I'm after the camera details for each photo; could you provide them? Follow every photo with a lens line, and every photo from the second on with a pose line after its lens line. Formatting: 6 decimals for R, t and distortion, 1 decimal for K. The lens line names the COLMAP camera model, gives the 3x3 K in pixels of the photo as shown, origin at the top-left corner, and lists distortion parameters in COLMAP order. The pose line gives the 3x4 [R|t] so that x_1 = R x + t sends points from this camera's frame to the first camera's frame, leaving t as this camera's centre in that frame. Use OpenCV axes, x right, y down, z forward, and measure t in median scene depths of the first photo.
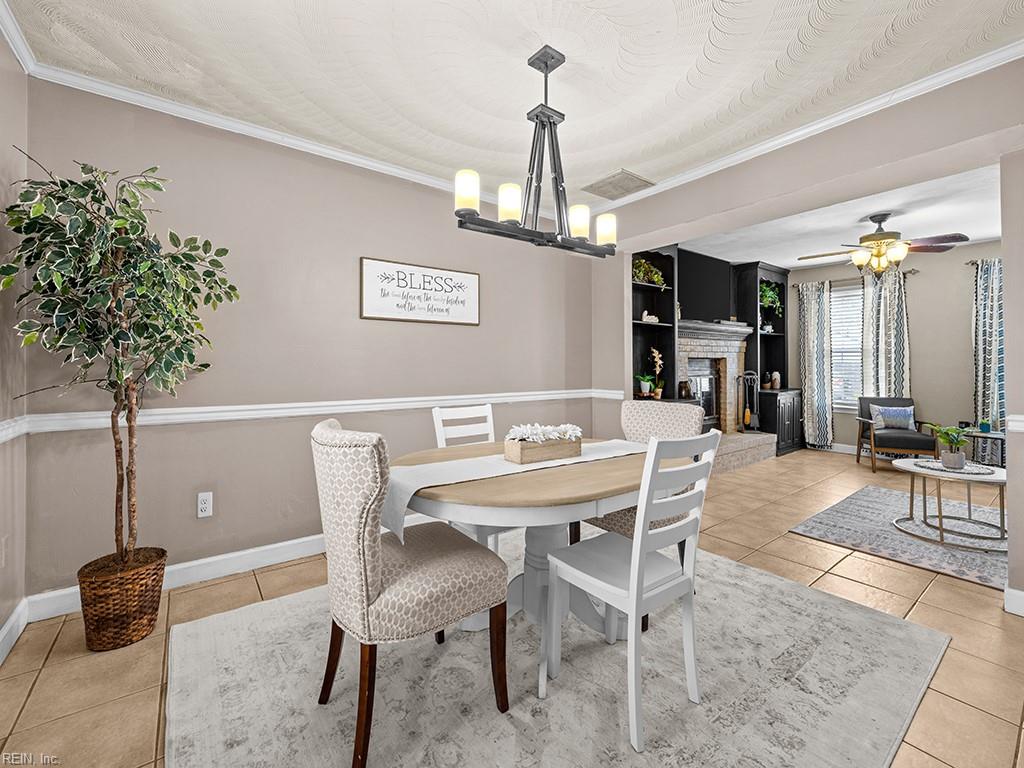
lens RADIAL K [[431.8, 0, 502.3], [0, 431.8, 362.5], [0, 0, 1]] dist [-0.000045, 0.000884]
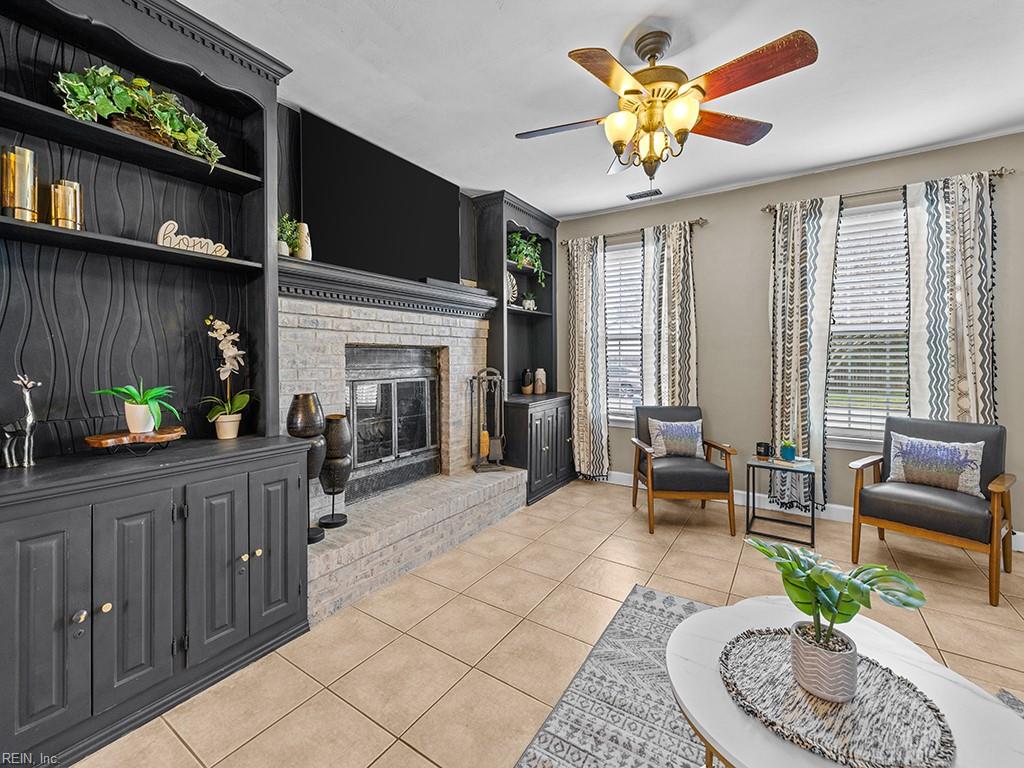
lens RADIAL K [[431.8, 0, 503.8], [0, 431.8, 360.9], [0, 0, 1]] dist [-0.000045, 0.000884]
pose [[0.941193, -0.004171, 0.337844, 0.408889], [0.001561, 0.999967, 0.007996, 0.004459], [-0.337866, -0.006999, 0.941168, 0.443157]]
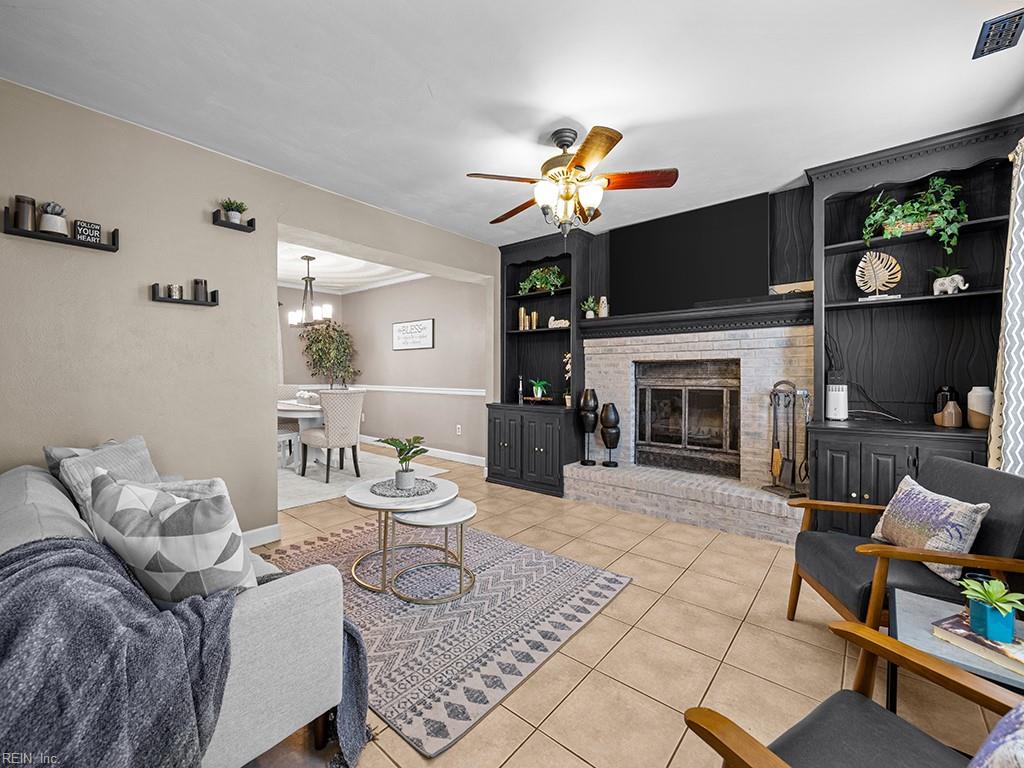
lens RADIAL K [[431.8, 0, 506.7], [0, 431.8, 371.9], [0, 0, 1]] dist [-0.000045, 0.000884]
pose [[0.231476, 0.000992, -0.972840, 1.083447], [0.004873, 0.999986, 0.002179, 0.005299], [0.972828, -0.005245, 0.231468, 0.560223]]
